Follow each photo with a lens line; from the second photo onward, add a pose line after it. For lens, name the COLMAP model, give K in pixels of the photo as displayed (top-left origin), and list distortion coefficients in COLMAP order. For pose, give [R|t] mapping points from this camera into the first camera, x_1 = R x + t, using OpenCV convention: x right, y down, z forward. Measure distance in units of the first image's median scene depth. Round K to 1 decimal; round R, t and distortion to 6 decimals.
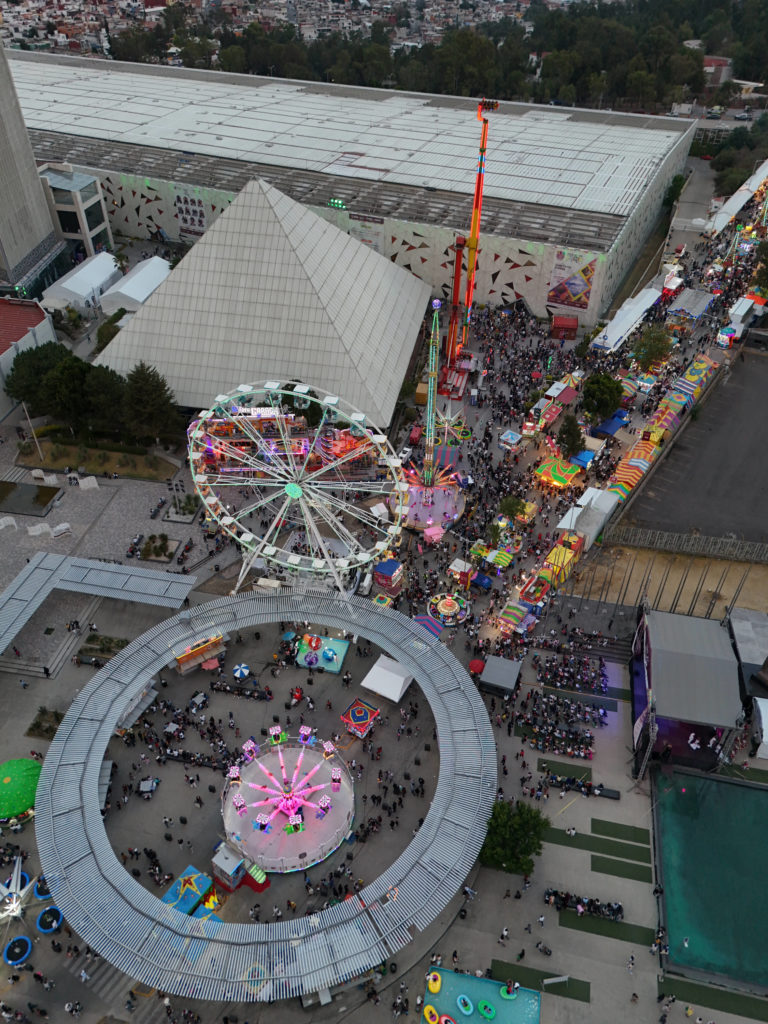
lens RADIAL K [[765.8, 0, 384.0], [0, 765.8, 512.0], [0, 0, 1]] dist [0.041526, 0.000027]
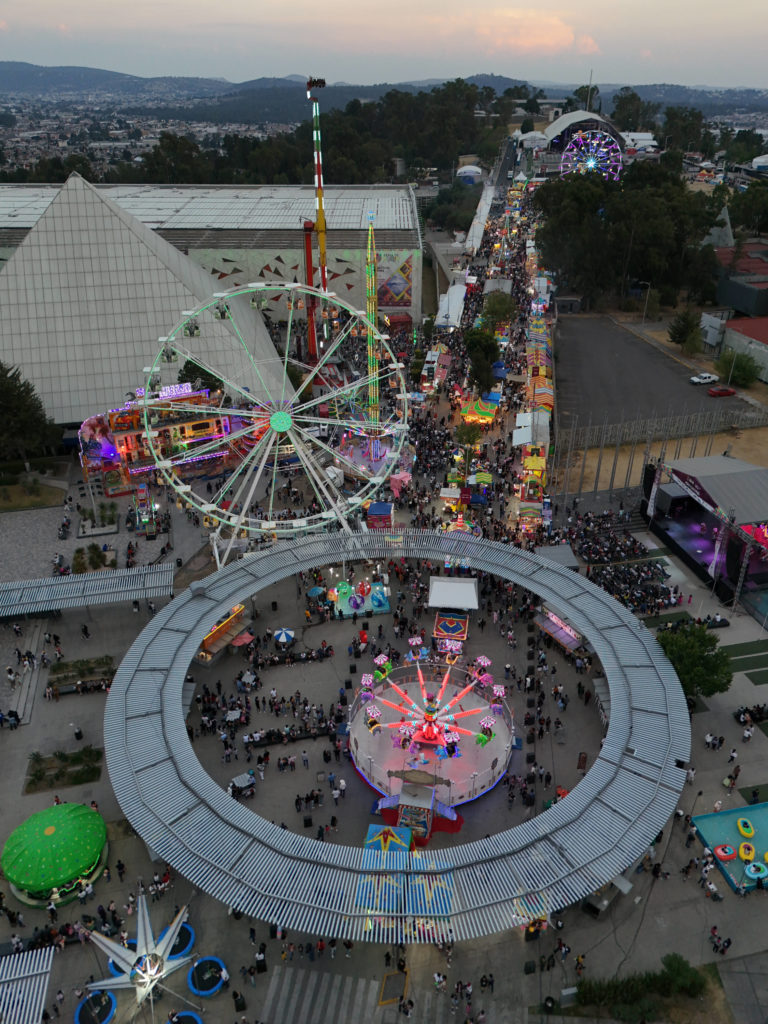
lens RADIAL K [[765.8, 0, 384.0], [0, 765.8, 512.0], [0, 0, 1]] dist [0.041526, 0.000027]
pose [[0.905464, -0.209317, 0.369217, -0.279627], [0.273685, 0.952859, -0.130985, 0.168955], [-0.324394, 0.219651, 0.920066, 0.155936]]
